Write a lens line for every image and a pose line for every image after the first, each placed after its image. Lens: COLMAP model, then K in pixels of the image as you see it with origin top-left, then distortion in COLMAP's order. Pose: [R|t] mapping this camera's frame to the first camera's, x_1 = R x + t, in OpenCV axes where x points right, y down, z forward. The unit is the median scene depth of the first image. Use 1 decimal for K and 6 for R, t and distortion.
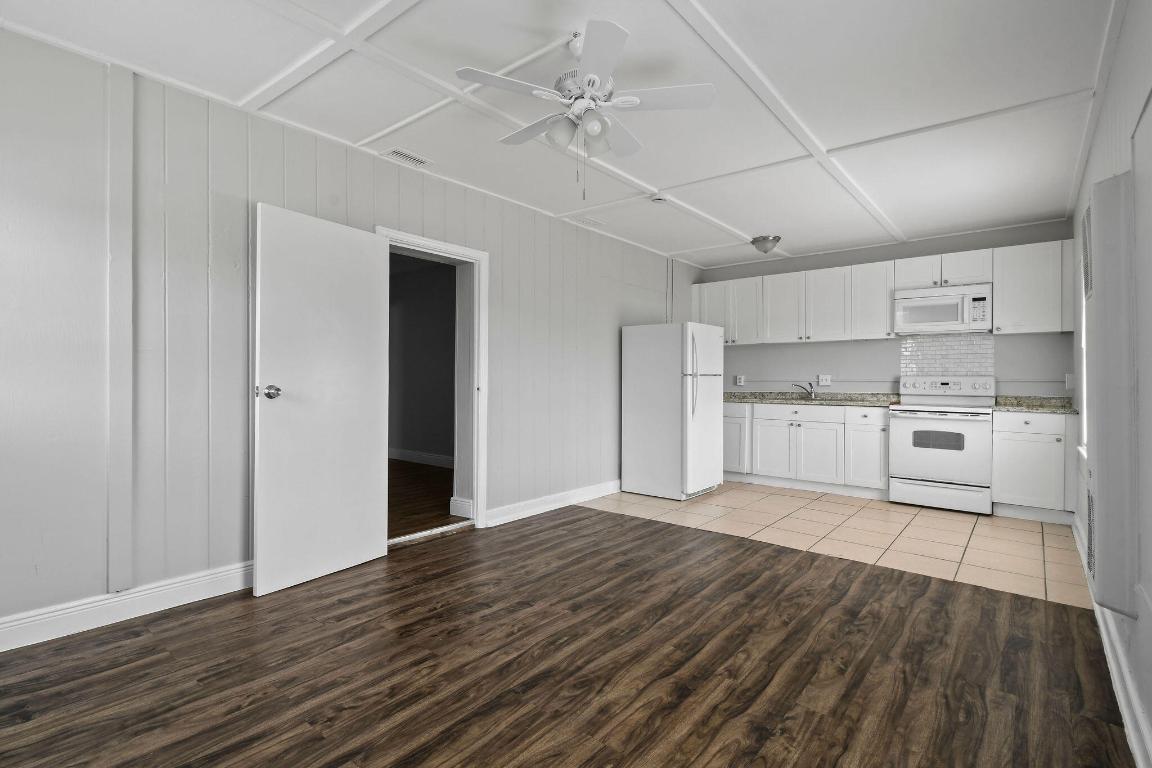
lens RADIAL K [[549.1, 0, 577.5], [0, 549.1, 377.8], [0, 0, 1]] dist [0.000878, 0.000815]
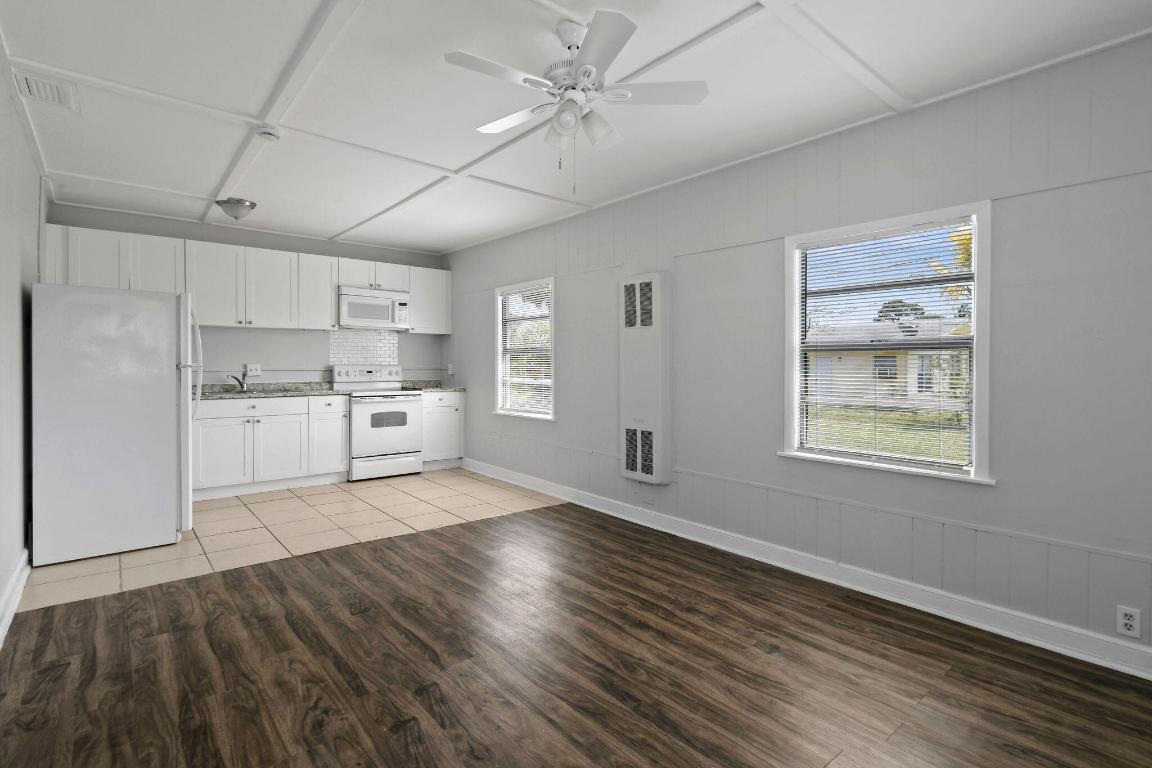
lens RADIAL K [[549.1, 0, 580.0], [0, 549.1, 365.0], [0, 0, 1]] dist [0.000878, 0.000815]
pose [[0.180157, -0.007337, 0.983611, -0.433321], [-0.001223, 0.999970, 0.007683, -0.014134], [-0.983637, -0.002588, 0.180143, 0.373046]]
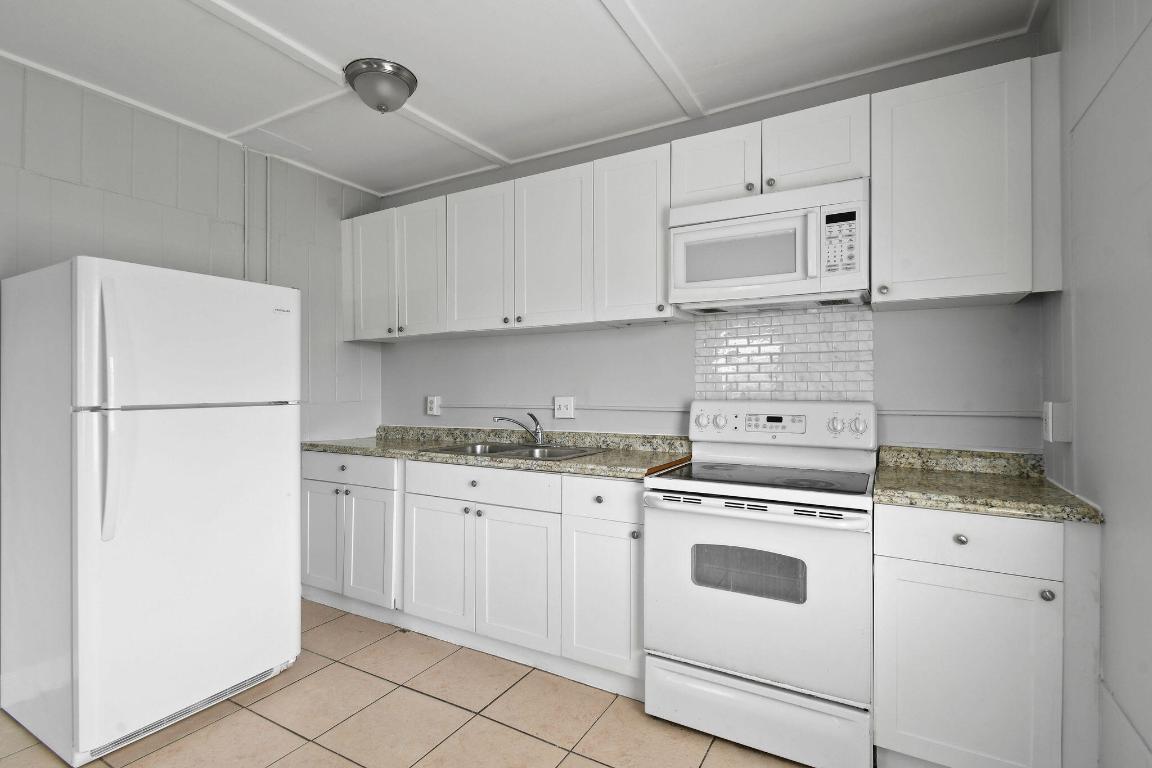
lens RADIAL K [[549.1, 0, 577.1], [0, 549.1, 385.2], [0, 0, 1]] dist [0.000878, 0.000815]
pose [[0.986065, -0.006013, 0.166250, 0.467682], [0.006151, 0.999981, -0.000317, -0.018848], [-0.166245, 0.001335, 0.986084, 0.628278]]
